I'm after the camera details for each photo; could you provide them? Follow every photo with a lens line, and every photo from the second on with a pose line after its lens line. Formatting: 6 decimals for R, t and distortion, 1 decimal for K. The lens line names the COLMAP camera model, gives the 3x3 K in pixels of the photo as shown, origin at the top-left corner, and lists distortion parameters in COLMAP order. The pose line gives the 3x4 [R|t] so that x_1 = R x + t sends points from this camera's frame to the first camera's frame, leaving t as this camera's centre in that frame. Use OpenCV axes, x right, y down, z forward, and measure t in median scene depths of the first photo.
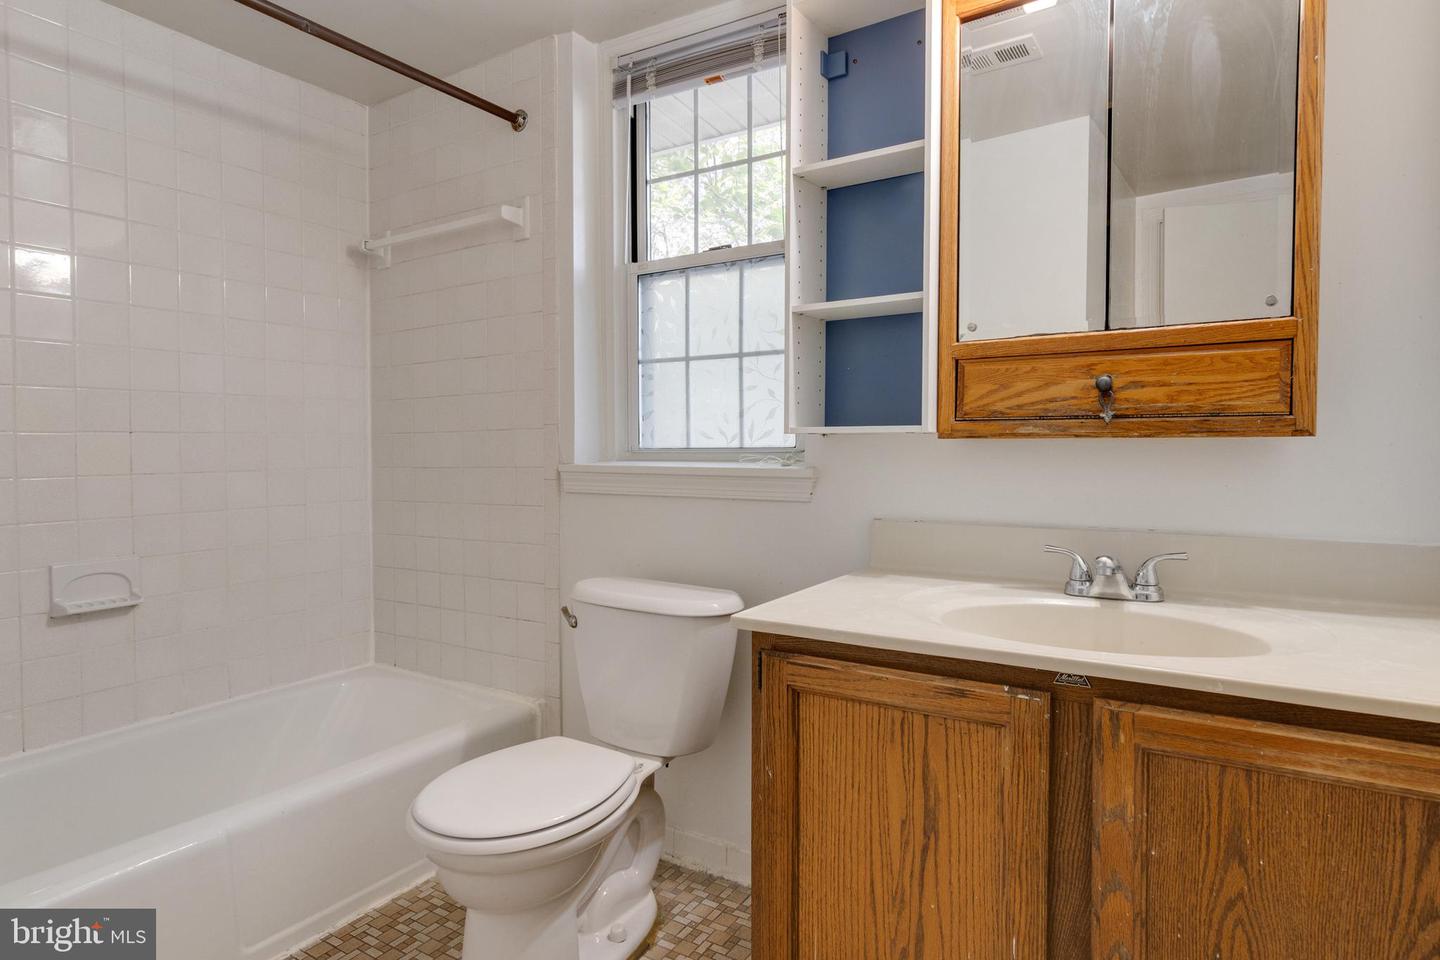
lens RADIAL K [[736.3, 0, 713.9], [0, 736.3, 465.3], [0, 0, 1]] dist [0.000026, 0.002173]
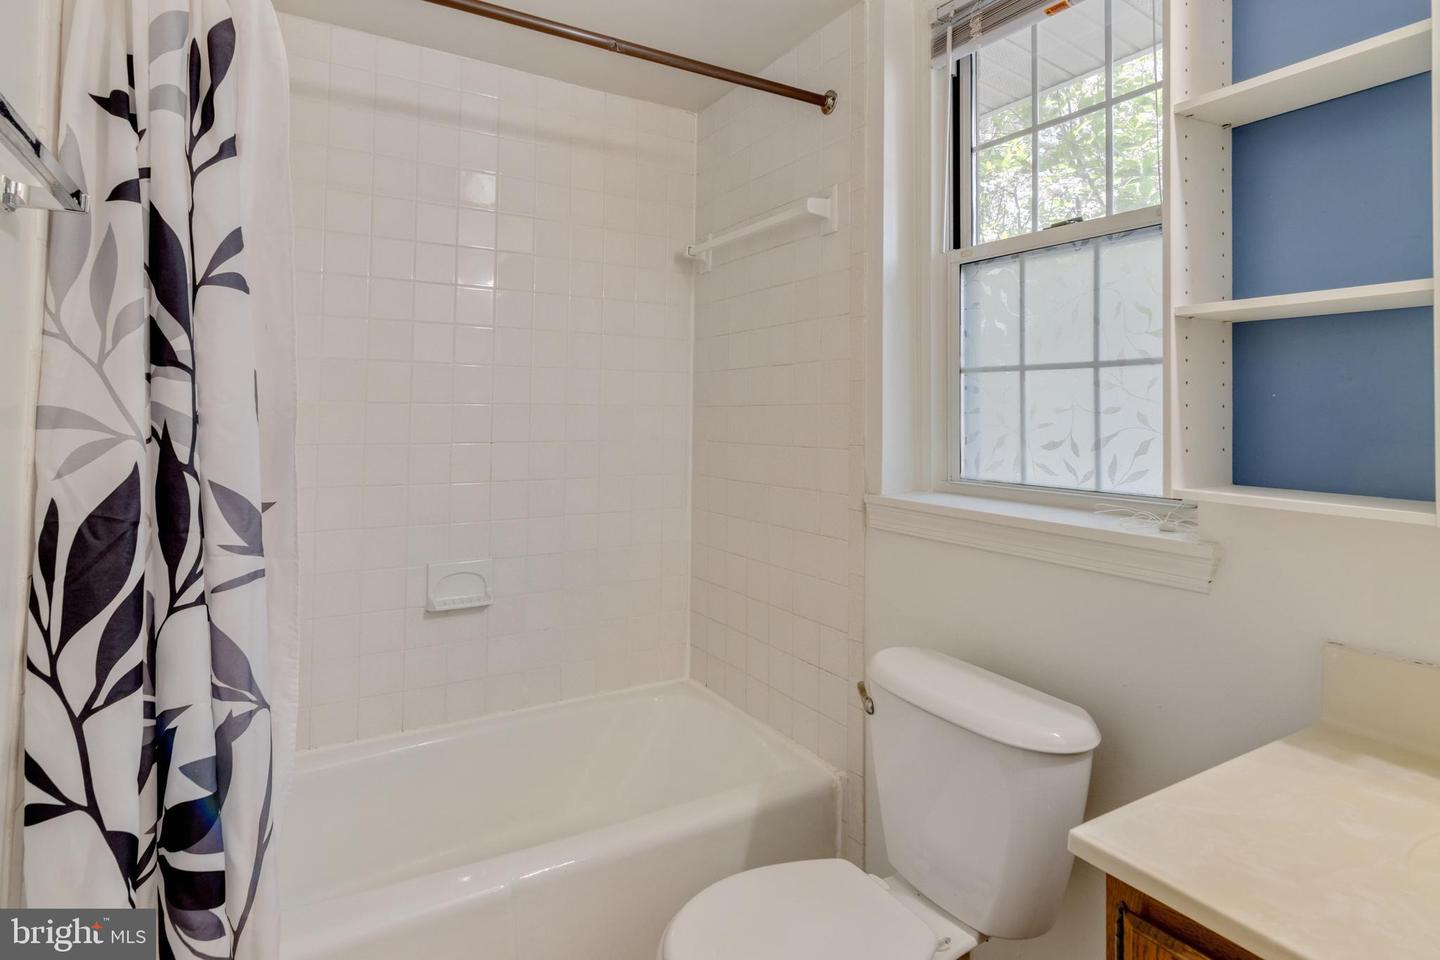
lens RADIAL K [[736.3, 0, 765.8], [0, 736.3, 415.5], [0, 0, 1]] dist [0.000026, 0.002173]
pose [[0.921081, -0.004879, -0.389341, 0.016308], [-0.004333, 0.999731, -0.022777, -0.070506], [0.389347, 0.022667, 0.920812, 0.164315]]
